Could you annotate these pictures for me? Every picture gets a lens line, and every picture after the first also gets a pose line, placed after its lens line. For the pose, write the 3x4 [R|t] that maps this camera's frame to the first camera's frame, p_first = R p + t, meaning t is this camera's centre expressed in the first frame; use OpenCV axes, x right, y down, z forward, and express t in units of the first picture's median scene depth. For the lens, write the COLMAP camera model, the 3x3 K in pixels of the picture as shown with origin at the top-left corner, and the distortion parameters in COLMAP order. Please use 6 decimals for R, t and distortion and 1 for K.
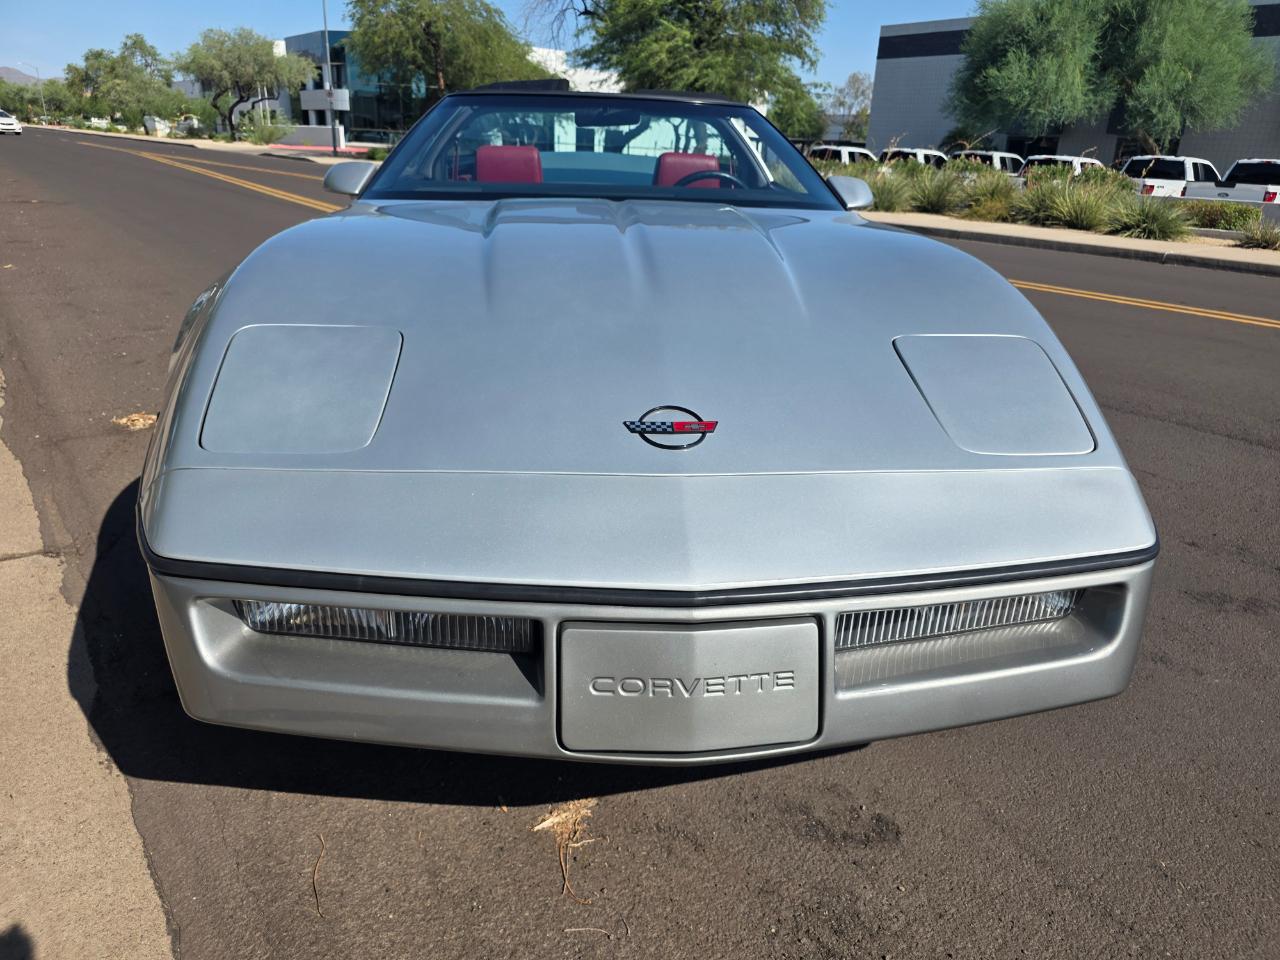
lens RADIAL K [[856.2, 0, 632.9], [0, 856.2, 482.0], [0, 0, 1]] dist [0.036983, -0.036885]
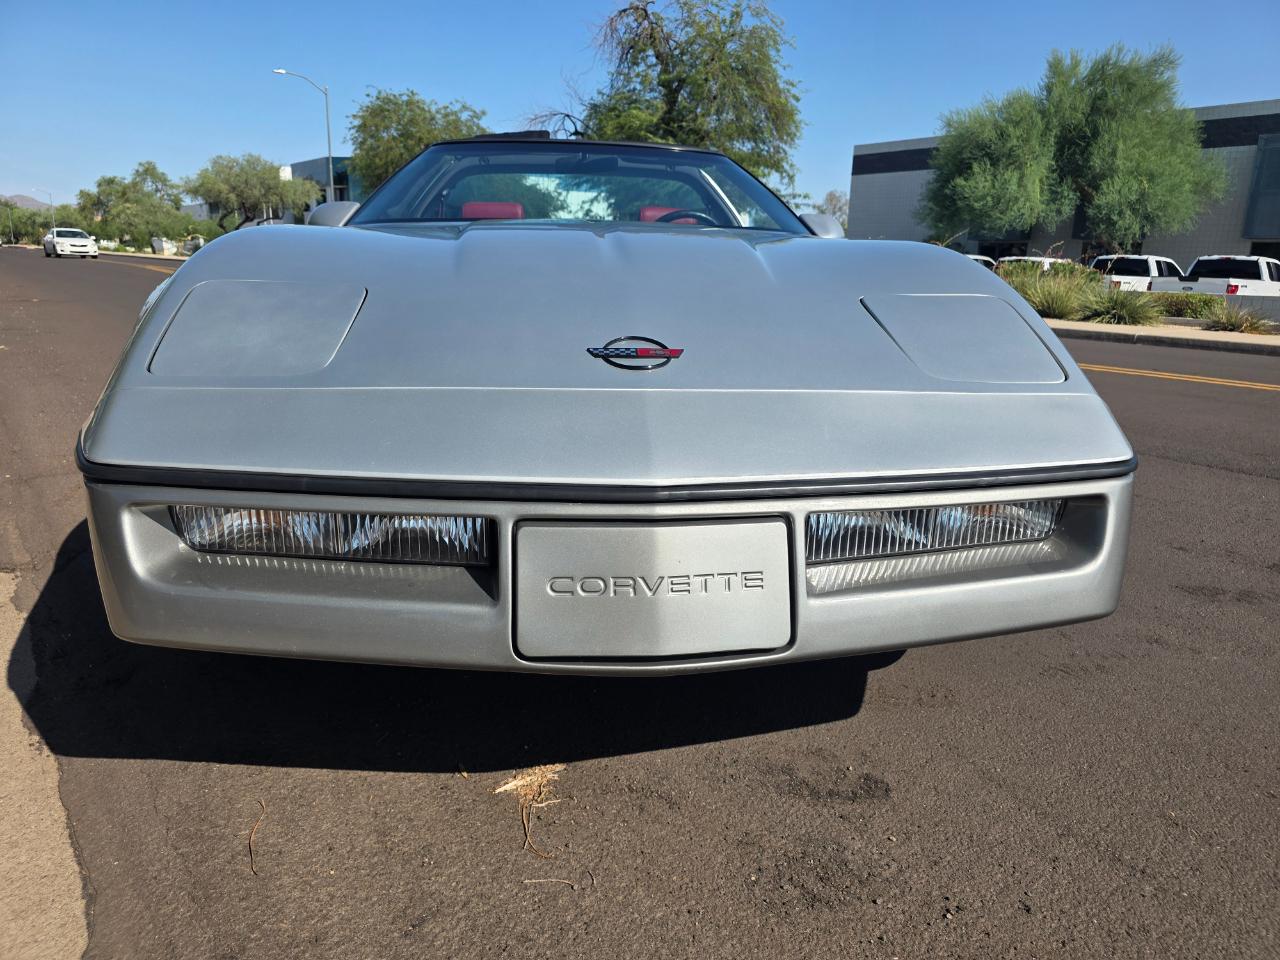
lens RADIAL K [[854.0, 0, 640.0], [0, 854.0, 480.0], [0, 0, 1]] dist [0.037078, -0.035274]
pose [[0.999782, -0.014102, 0.015418, 0.029482], [0.015892, 0.992289, -0.122924, 0.178820], [-0.013566, 0.123142, 0.992296, 0.040204]]
